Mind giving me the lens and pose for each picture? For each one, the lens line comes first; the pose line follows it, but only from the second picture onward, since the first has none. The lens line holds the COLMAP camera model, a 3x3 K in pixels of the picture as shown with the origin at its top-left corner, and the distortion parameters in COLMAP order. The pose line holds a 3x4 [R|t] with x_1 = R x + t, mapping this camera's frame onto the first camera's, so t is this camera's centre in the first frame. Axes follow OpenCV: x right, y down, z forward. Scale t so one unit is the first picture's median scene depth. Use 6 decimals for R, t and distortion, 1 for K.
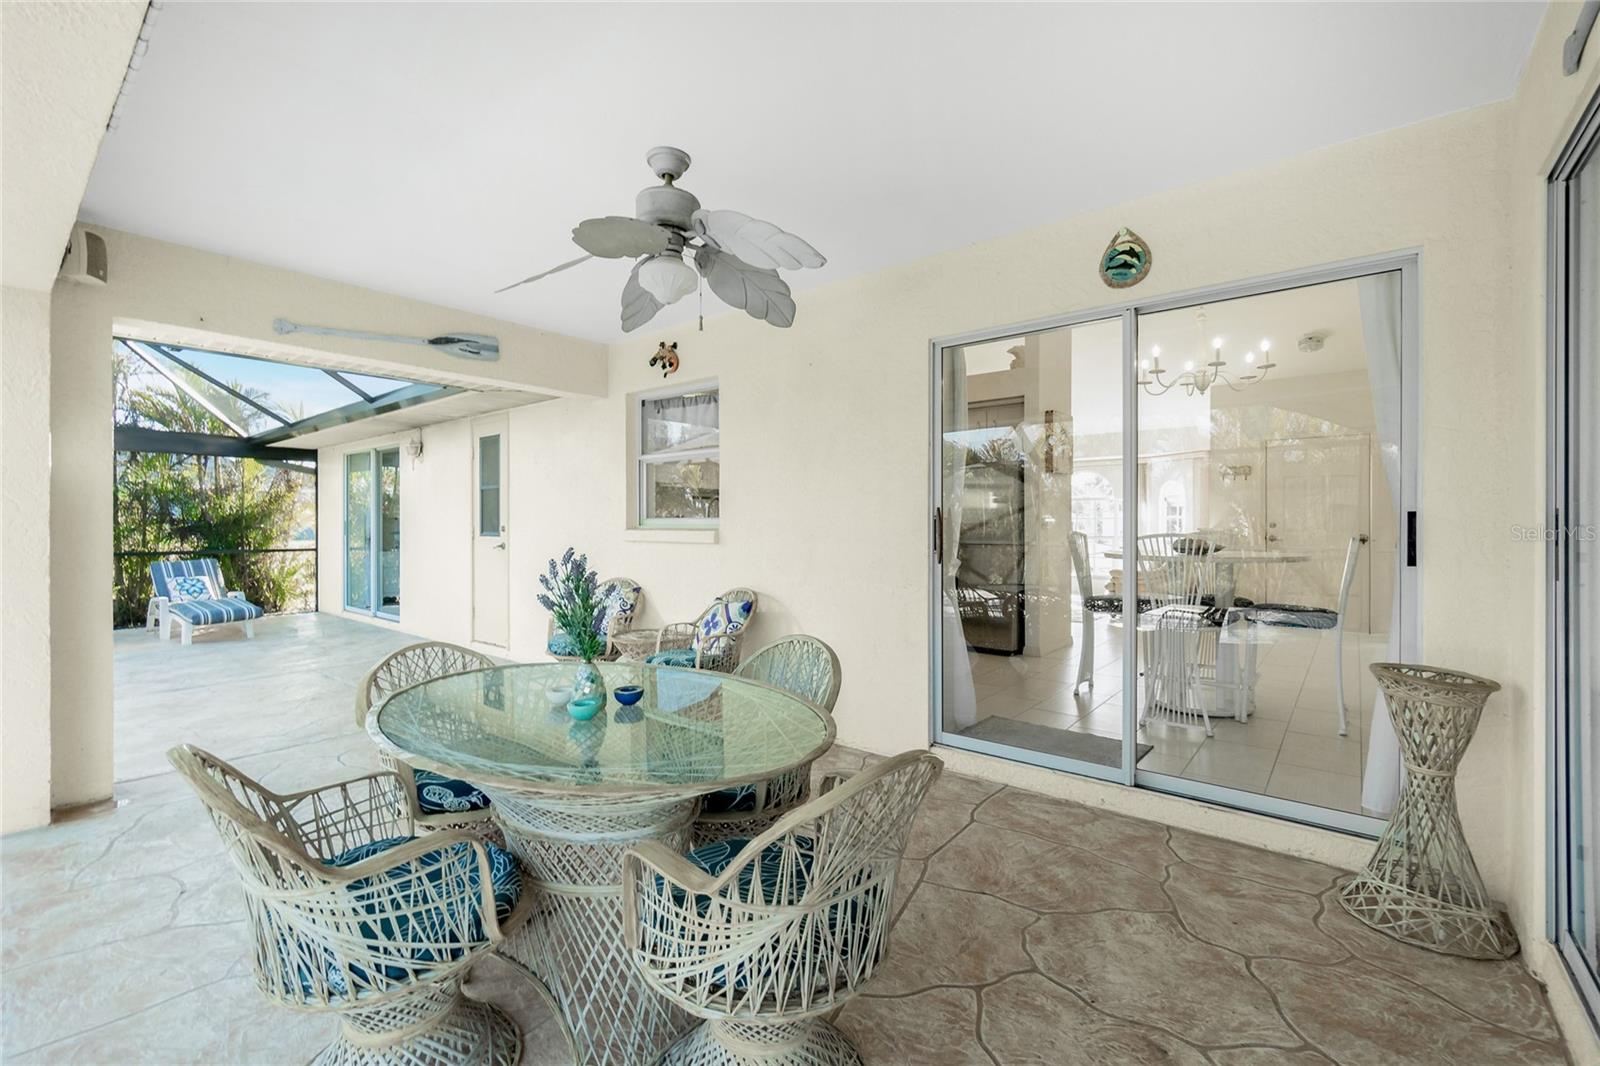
lens RADIAL K [[682.8, 0, 793.8], [0, 682.8, 529.2], [0, 0, 1]] dist [-0.001107, -0.000120]
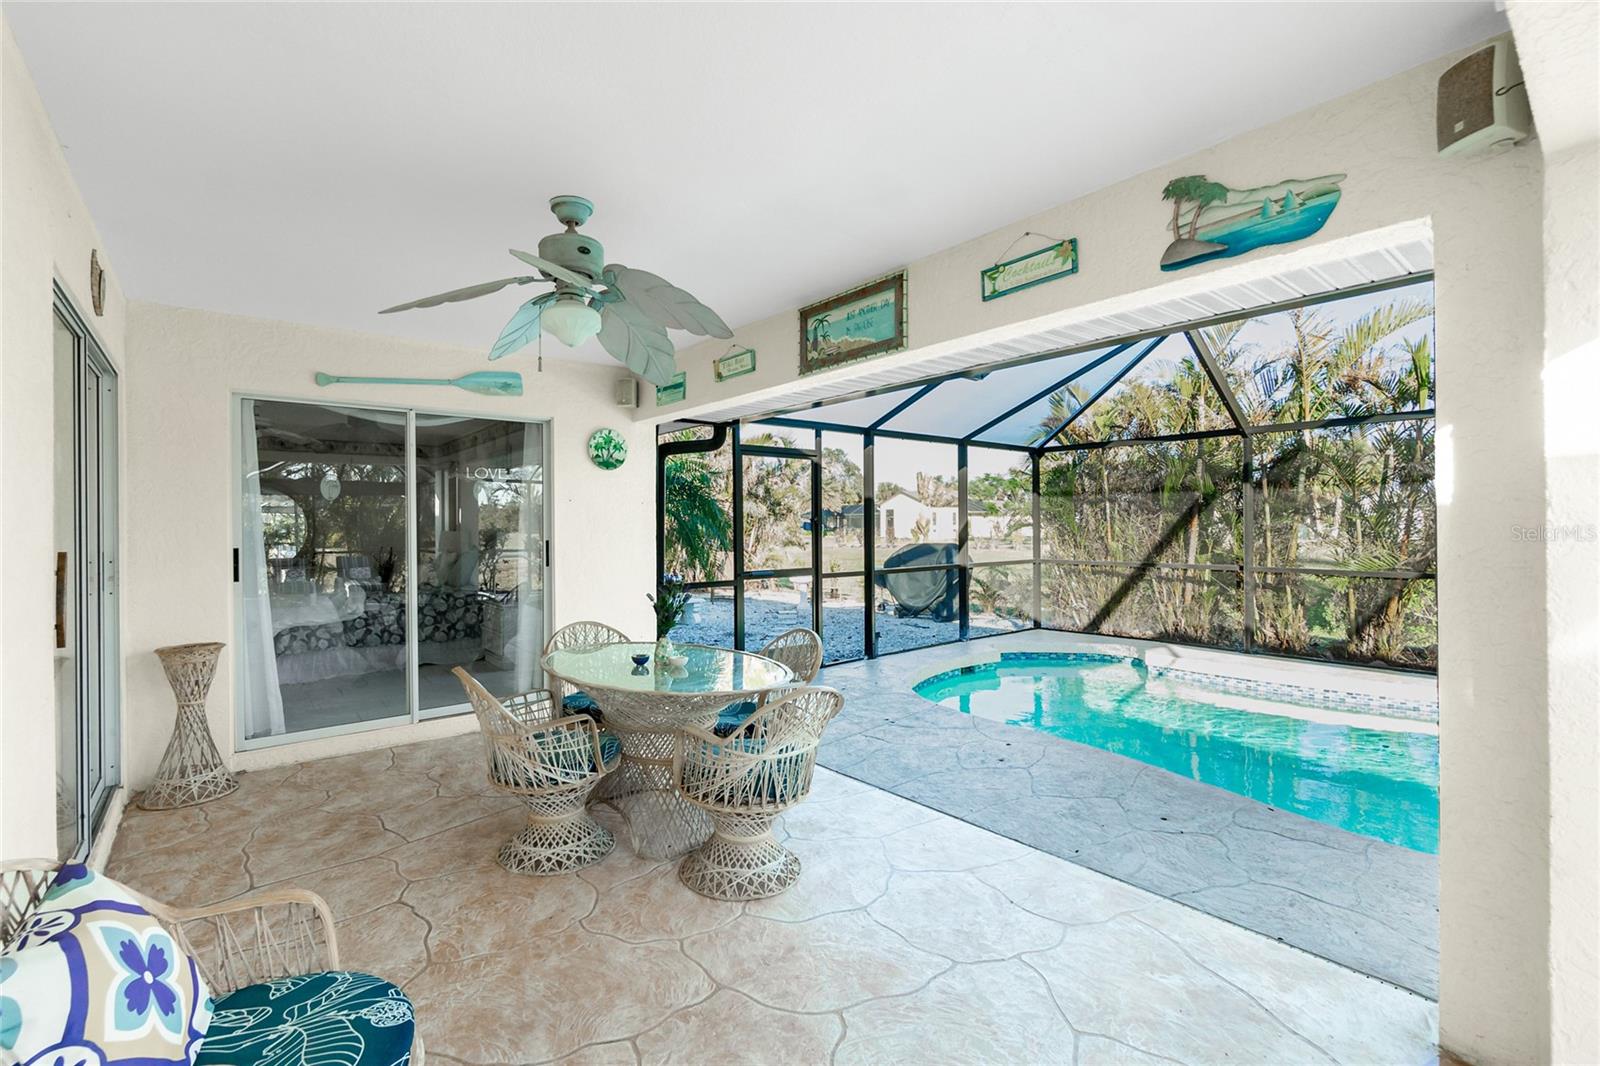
lens RADIAL K [[706.4, 0, 779.4], [0, 706.4, 524.1], [0, 0, 1]] dist [-0.000938, 0.000055]
pose [[-0.980072, 0.008031, 0.198480, -0.382553], [0.009843, 0.999918, 0.008147, -0.040917], [-0.198398, 0.009938, -0.980071, 1.089271]]
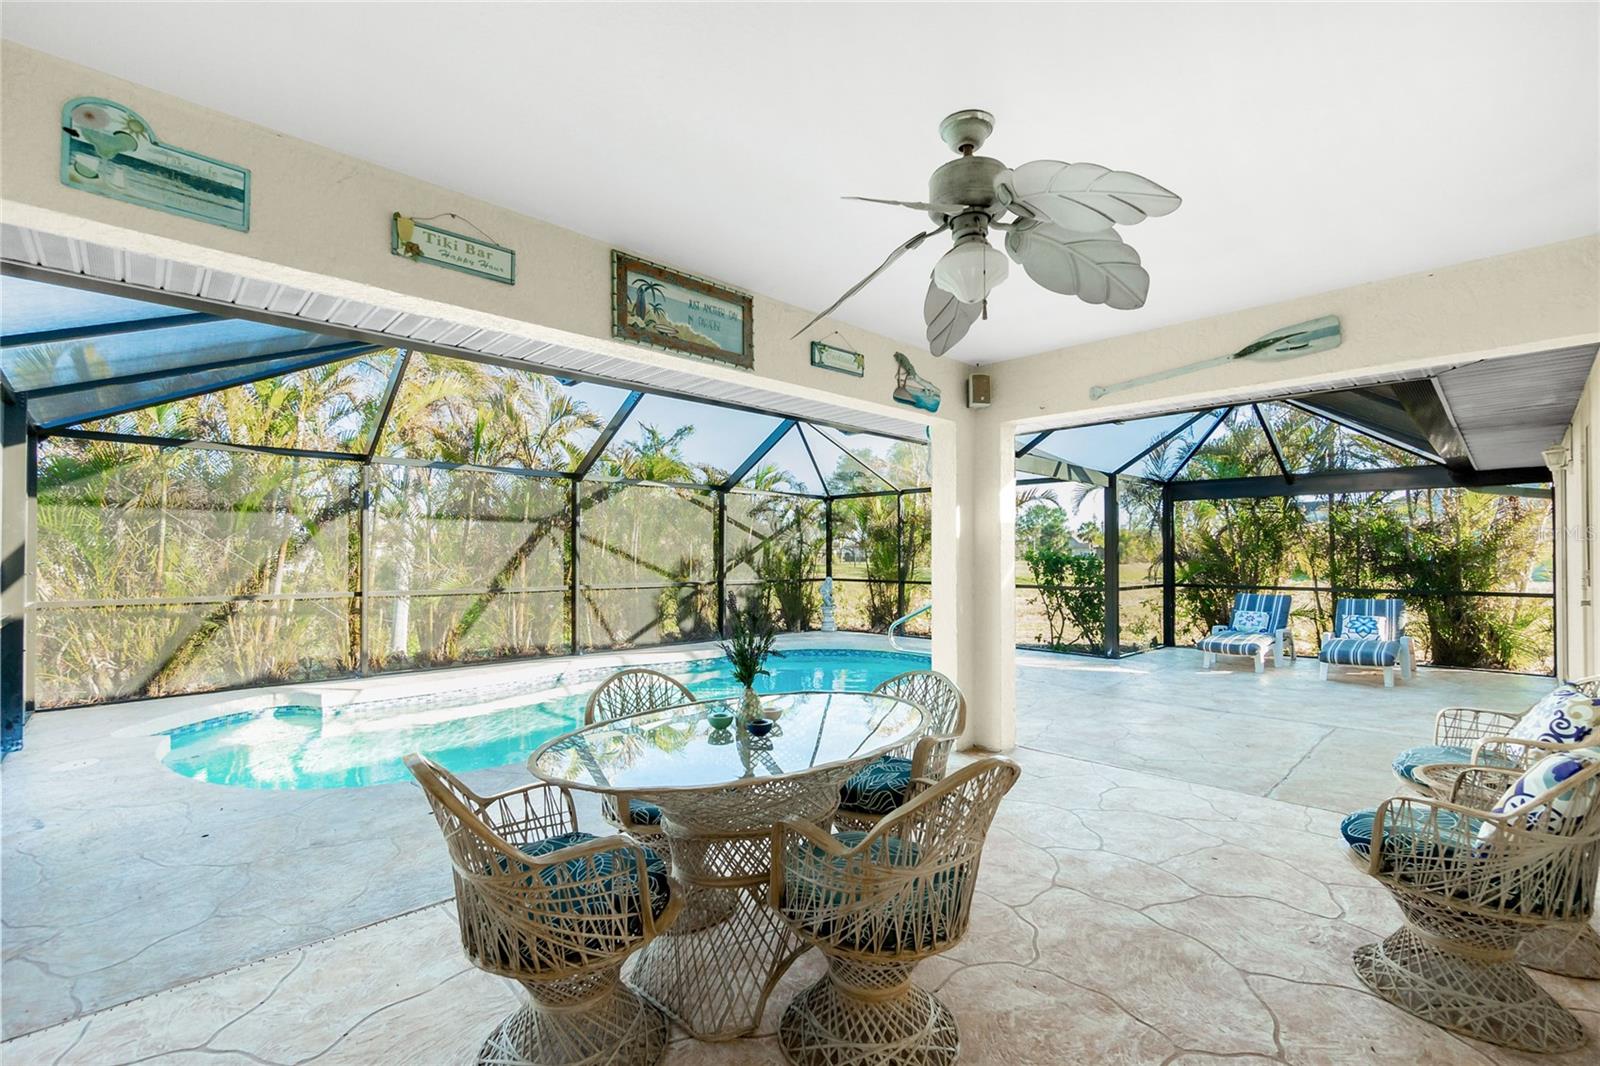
lens RADIAL K [[696.3, 0, 795.1], [0, 696.3, 549.6], [0, 0, 1]] dist [-0.000672, -0.000105]
pose [[-0.108312, -0.011881, -0.994046, 0.366095], [-0.009306, 0.999897, -0.010937, -0.012653], [0.994073, 0.008066, -0.108411, 0.489852]]
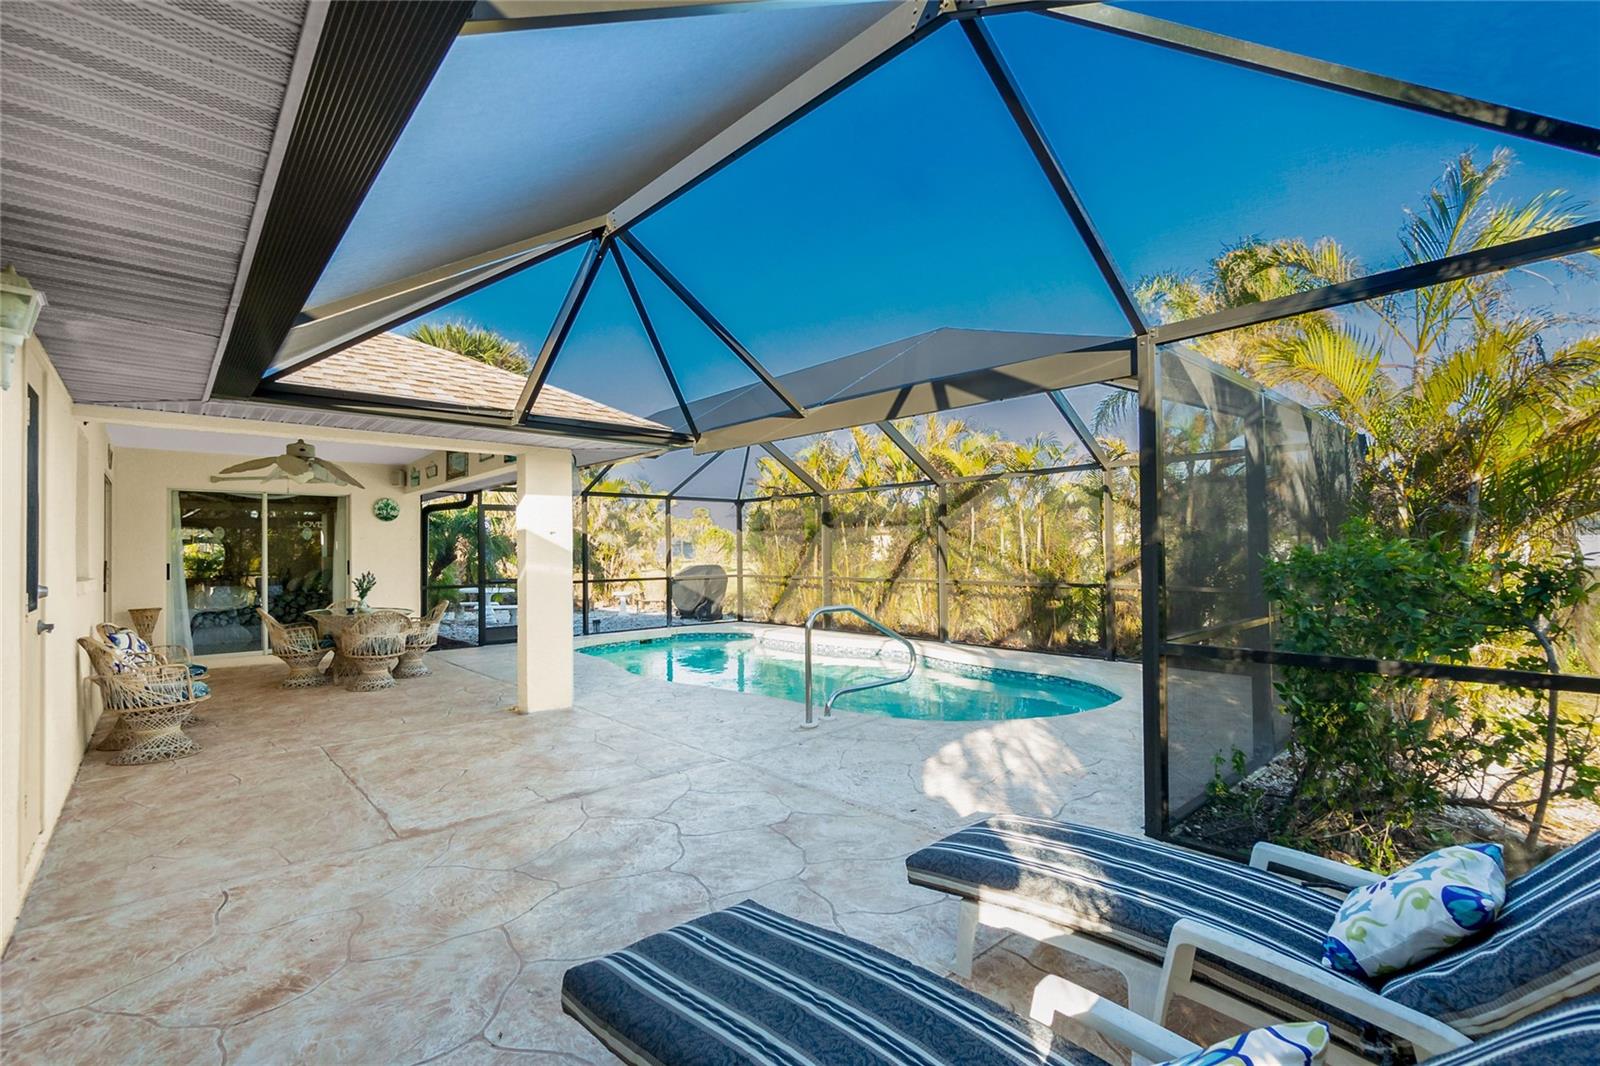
lens RADIAL K [[713.8, 0, 793.6], [0, 713.8, 539.1], [0, 0, 1]] dist [-0.000649, -0.000041]
pose [[-0.989173, 0.012995, 0.146179, -1.347315], [0.012391, 0.999911, -0.005042, -0.045255], [-0.146231, -0.003176, -0.989245, 1.893630]]
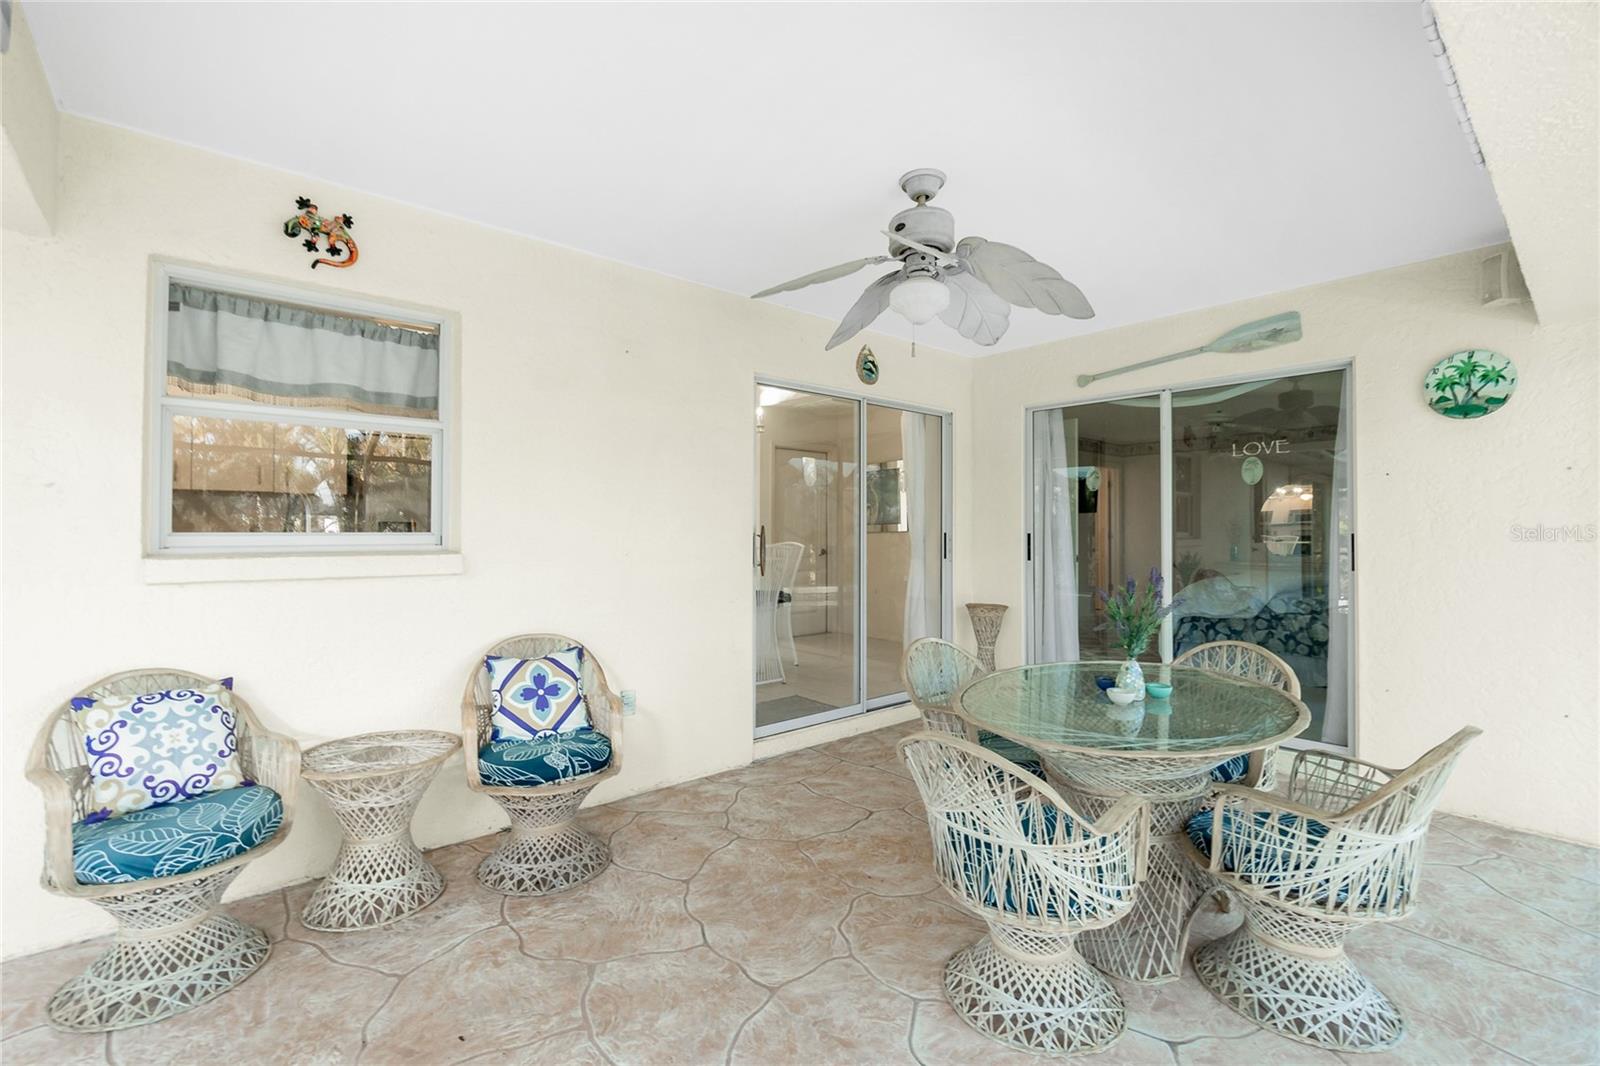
lens RADIAL K [[706.4, 0, 779.4], [0, 706.4, 524.1], [0, 0, 1]] dist [-0.000938, 0.000055]
pose [[0.183893, 0.009783, 0.982898, -0.679055], [0.005645, 0.999923, -0.011009, -0.015839], [-0.982930, 0.007572, 0.183824, 0.561113]]
